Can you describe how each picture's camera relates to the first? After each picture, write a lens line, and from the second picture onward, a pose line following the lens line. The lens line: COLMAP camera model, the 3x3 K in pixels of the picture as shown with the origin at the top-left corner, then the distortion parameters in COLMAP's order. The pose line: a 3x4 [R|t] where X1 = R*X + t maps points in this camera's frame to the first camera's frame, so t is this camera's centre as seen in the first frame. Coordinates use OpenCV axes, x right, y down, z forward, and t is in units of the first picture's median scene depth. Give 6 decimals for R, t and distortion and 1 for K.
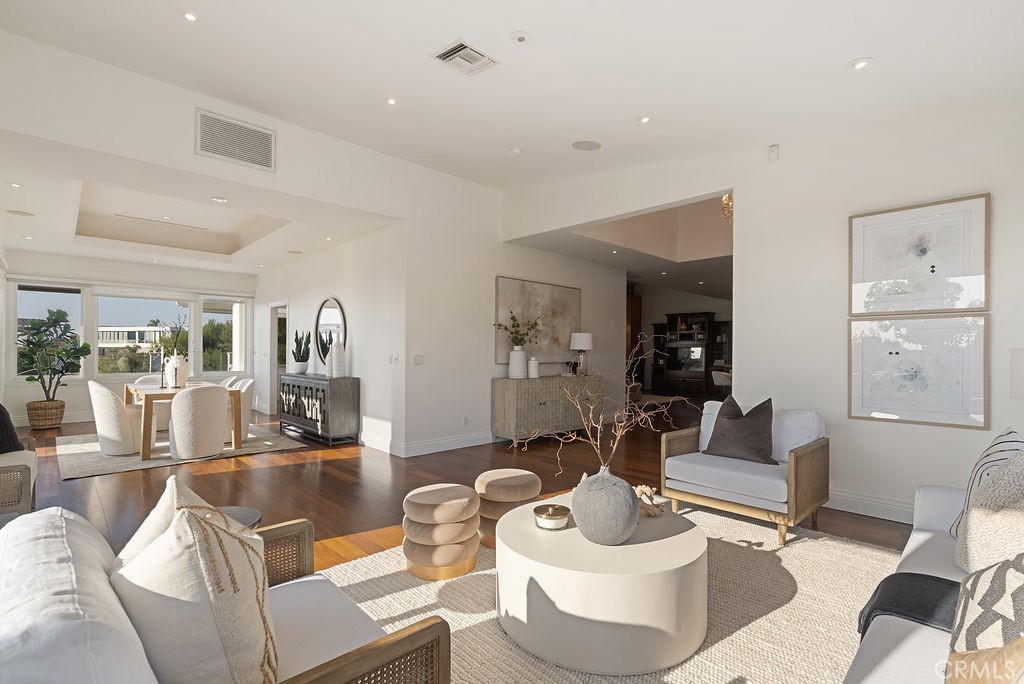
lens RADIAL K [[494.6, 0, 520.2], [0, 494.6, 353.1], [0, 0, 1]] dist [0.014716, -0.001393]
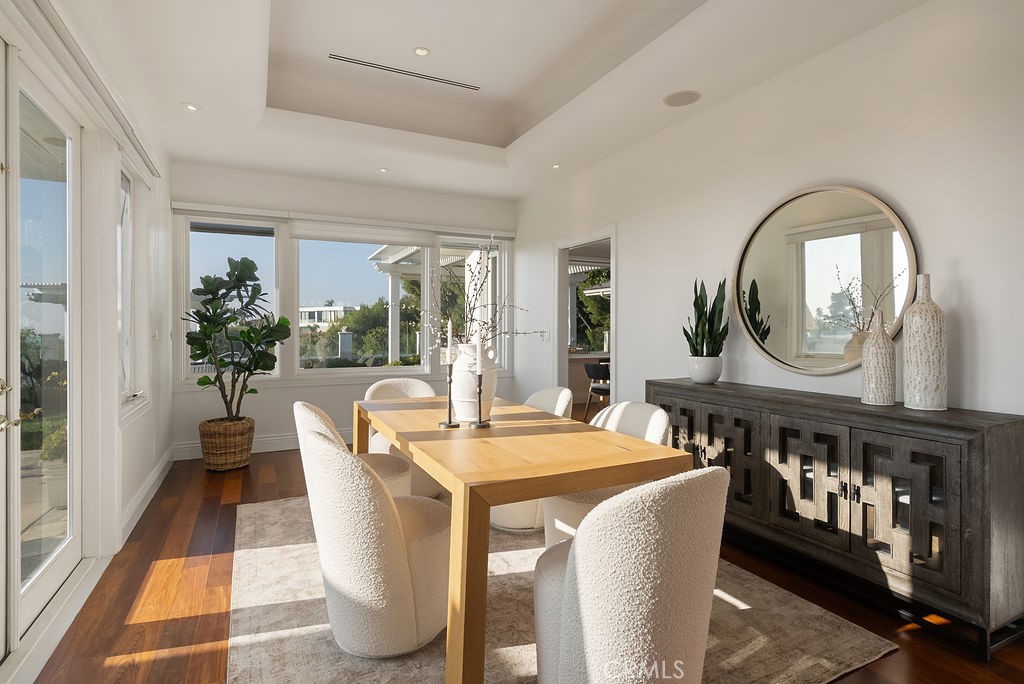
lens RADIAL K [[520.6, 0, 499.0], [0, 520.6, 332.0], [0, 0, 1]] dist [0.009404, -0.000645]
pose [[0.951920, -0.004519, -0.306314, -0.470757], [0.005427, 0.999983, 0.002115, -0.003451], [0.306299, -0.003676, 0.951928, 0.529942]]
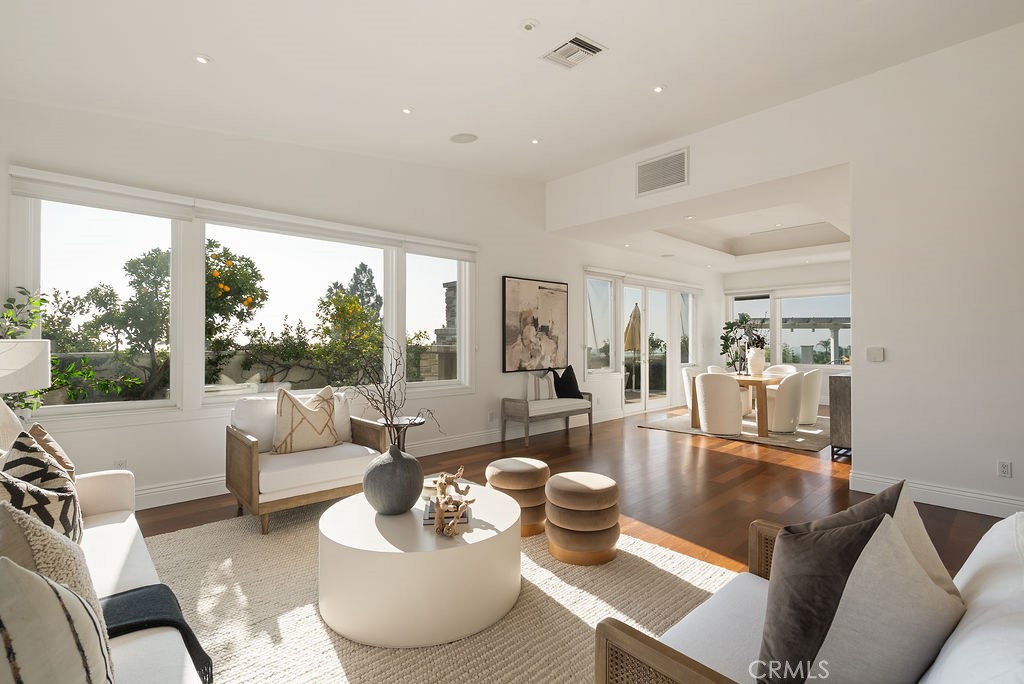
lens RADIAL K [[494.6, 0, 513.8], [0, 494.6, 334.7], [0, 0, 1]] dist [0.014716, -0.001393]
pose [[-0.002900, -0.022276, -0.999748, 0.398917], [-0.001990, 0.999750, -0.022270, 0.001856], [0.999994, 0.001925, -0.002944, 0.392916]]
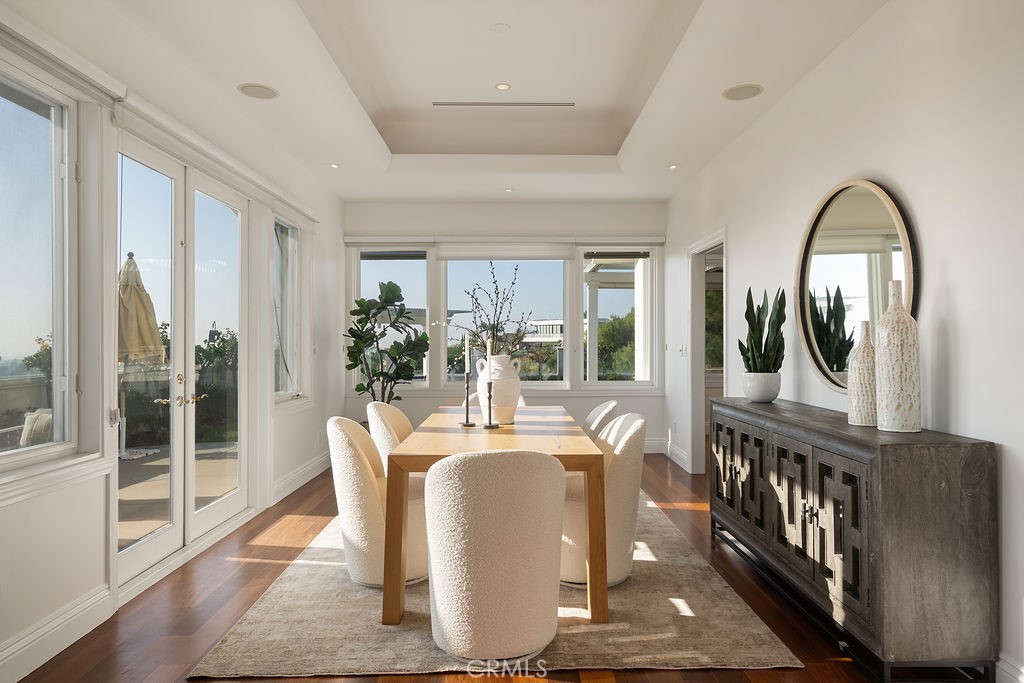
lens RADIAL K [[631.1, 0, 509.2], [0, 631.1, 344.0], [0, 0, 1]] dist [0.015980, -0.000838]
pose [[0.722622, -0.007471, -0.691203, -0.246906], [0.004308, 0.999971, -0.006305, -0.000718], [0.691230, 0.001578, 0.722633, 0.516448]]
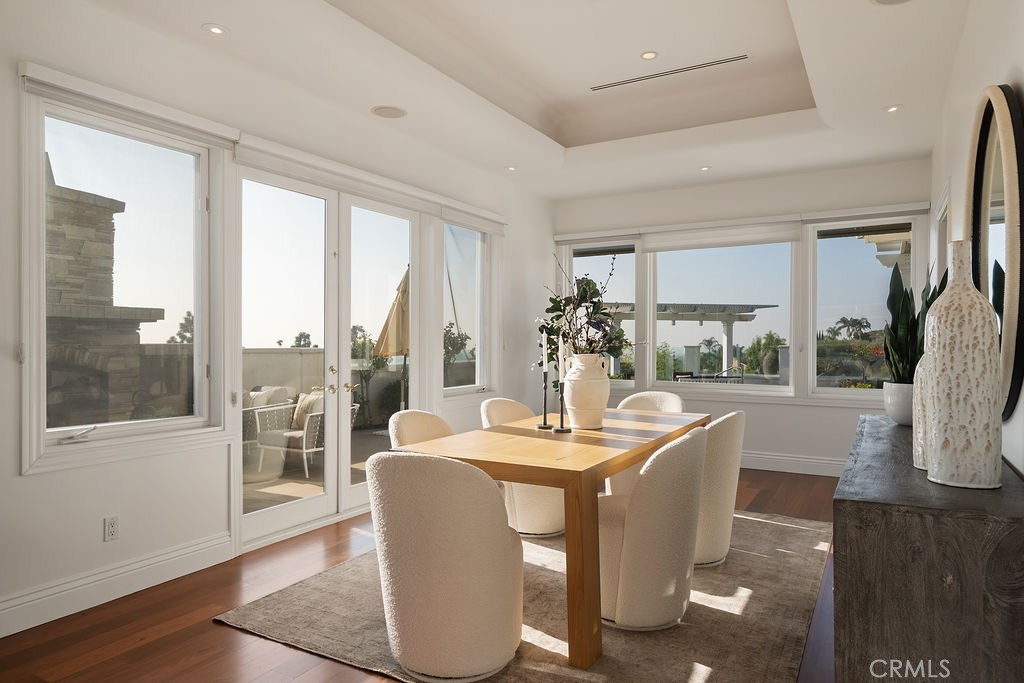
lens RADIAL K [[631.1, 0, 526.5], [0, 631.1, 346.4], [0, 0, 1]] dist [0.015980, -0.000838]
pose [[0.276217, 0.002454, -0.961092, -0.169167], [-0.003636, 0.999992, 0.001509, -0.000829], [0.961088, 0.003078, 0.276224, 0.706447]]
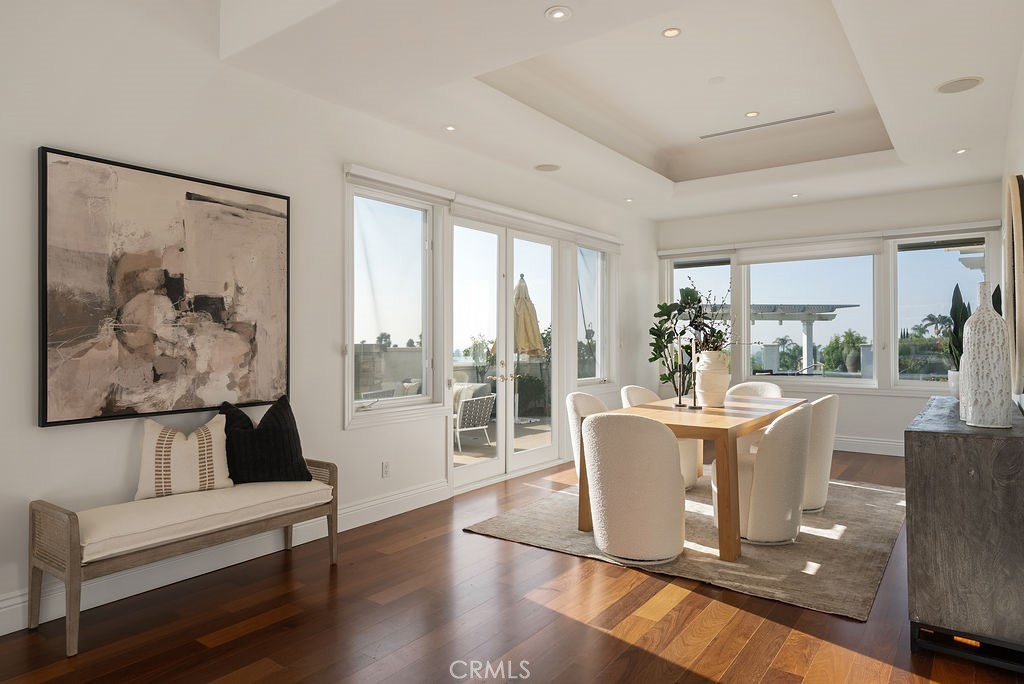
lens RADIAL K [[631.1, 0, 511.2], [0, 631.1, 335.6], [0, 0, 1]] dist [0.015980, -0.000838]
pose [[0.157781, -0.013774, -0.987378, -0.024632], [-0.001058, 0.999900, -0.014118, -0.000764], [0.987474, 0.003272, 0.157750, 0.587073]]
